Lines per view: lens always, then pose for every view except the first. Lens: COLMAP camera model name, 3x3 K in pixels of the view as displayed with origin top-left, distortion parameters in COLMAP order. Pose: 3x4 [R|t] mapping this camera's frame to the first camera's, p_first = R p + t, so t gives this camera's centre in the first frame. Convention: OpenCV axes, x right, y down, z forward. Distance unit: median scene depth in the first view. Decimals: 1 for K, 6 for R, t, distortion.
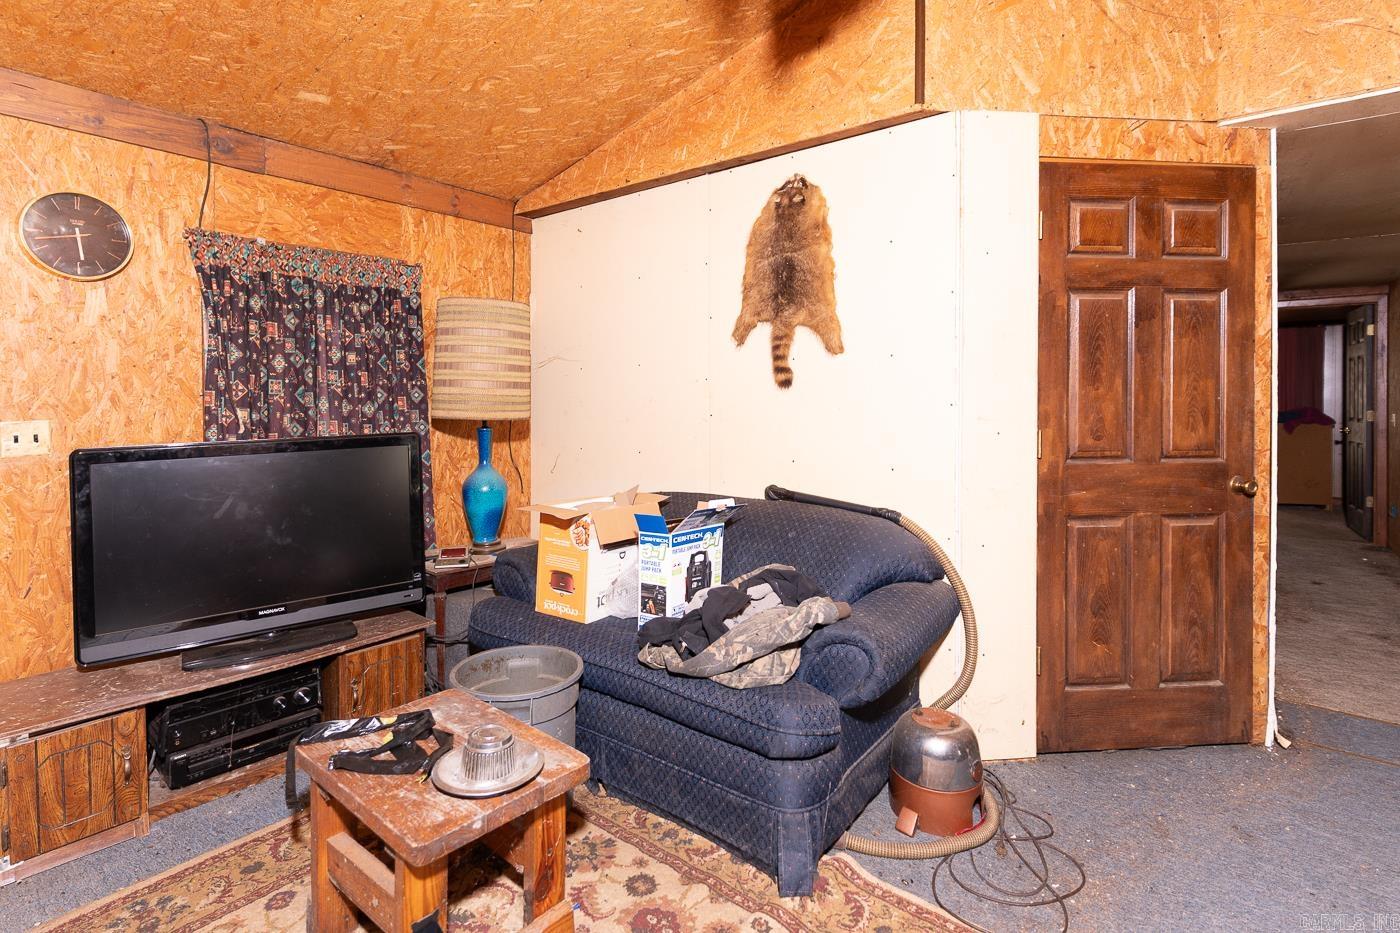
lens RADIAL K [[689.5, 0, 683.7], [0, 689.5, 397.7], [0, 0, 1]] dist [-0.000958, -0.000196]
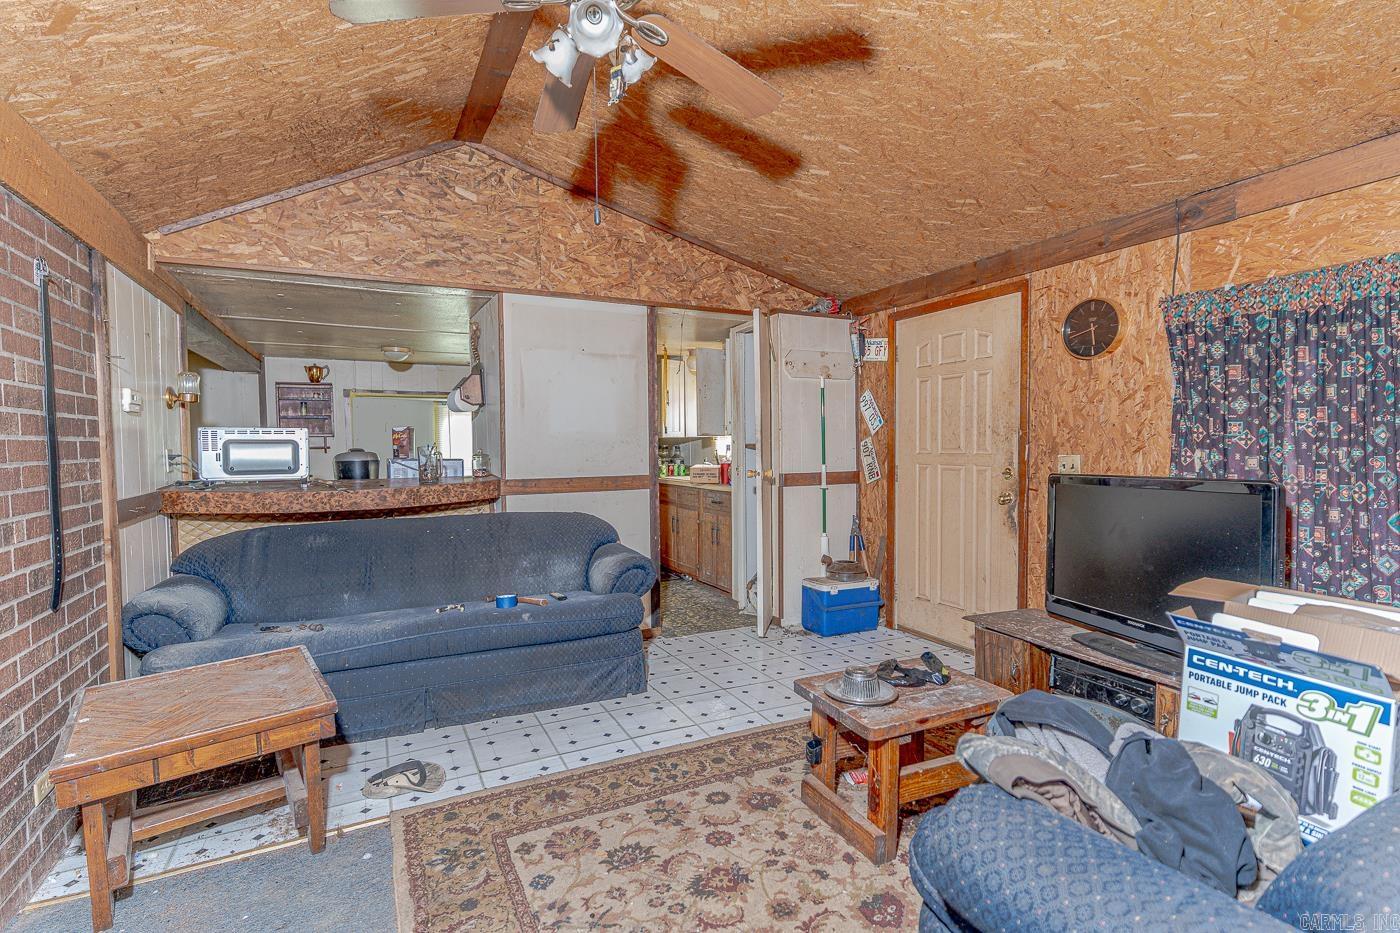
lens RADIAL K [[655.2, 0, 700.0], [0, 655.2, 466.5], [0, 0, 1]] dist [0.001124, 0.000209]
pose [[-0.403666, 0.037081, -0.914155, 0.637727], [0.005691, 0.999261, 0.038020, -0.001541], [0.914889, 0.010145, -0.403578, 0.707942]]
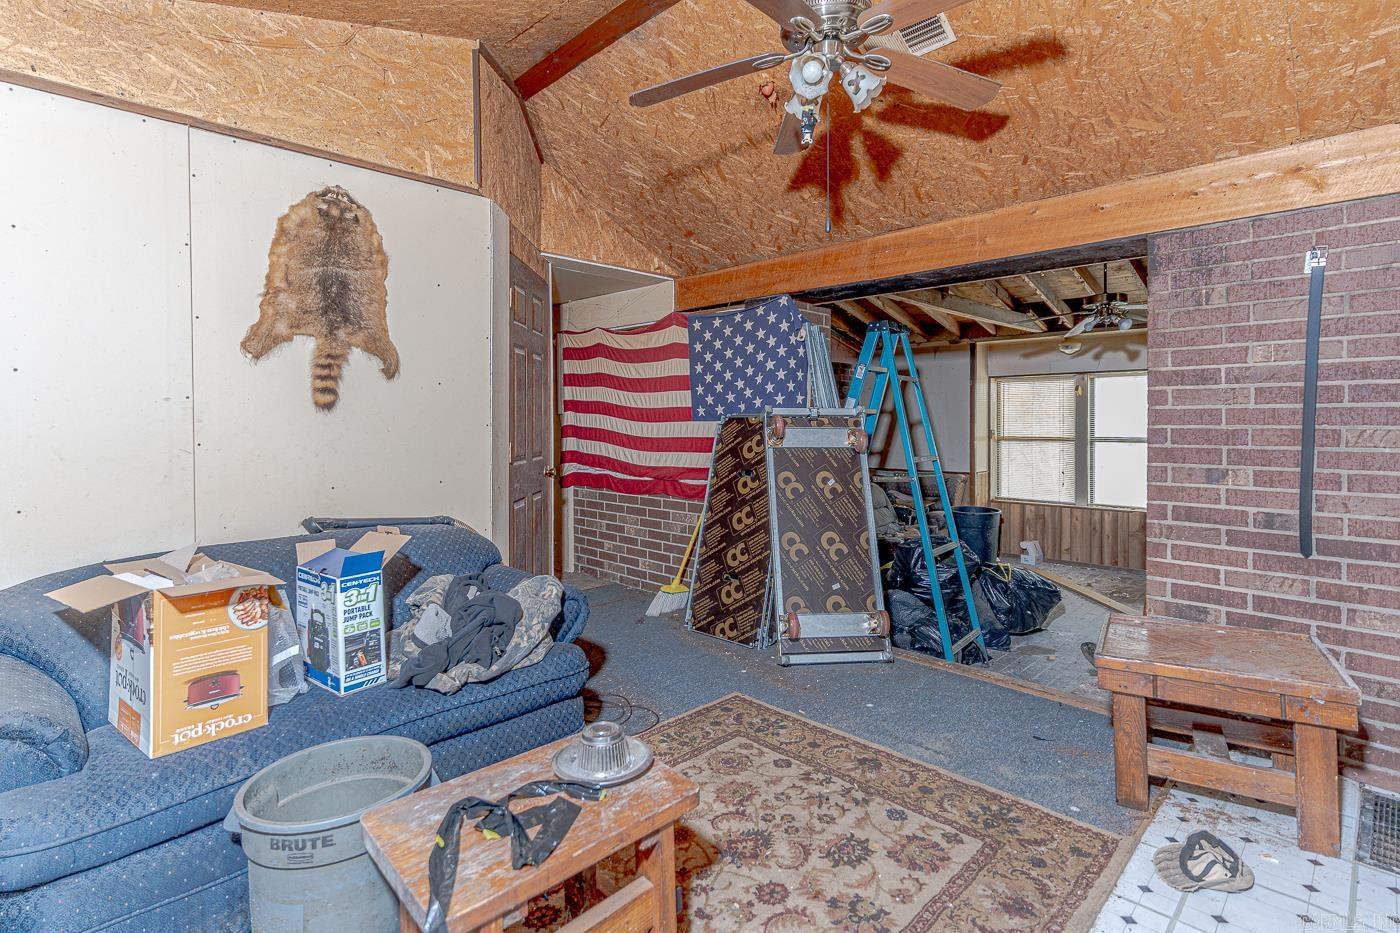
lens RADIAL K [[680.9, 0, 698.9], [0, 680.9, 435.0], [0, 0, 1]] dist [-0.000580, -0.000035]
pose [[0.105050, -0.021197, 0.994241, -0.740633], [0.006675, 0.999765, 0.020610, 0.003918], [-0.994445, 0.004472, 0.105167, 0.417071]]
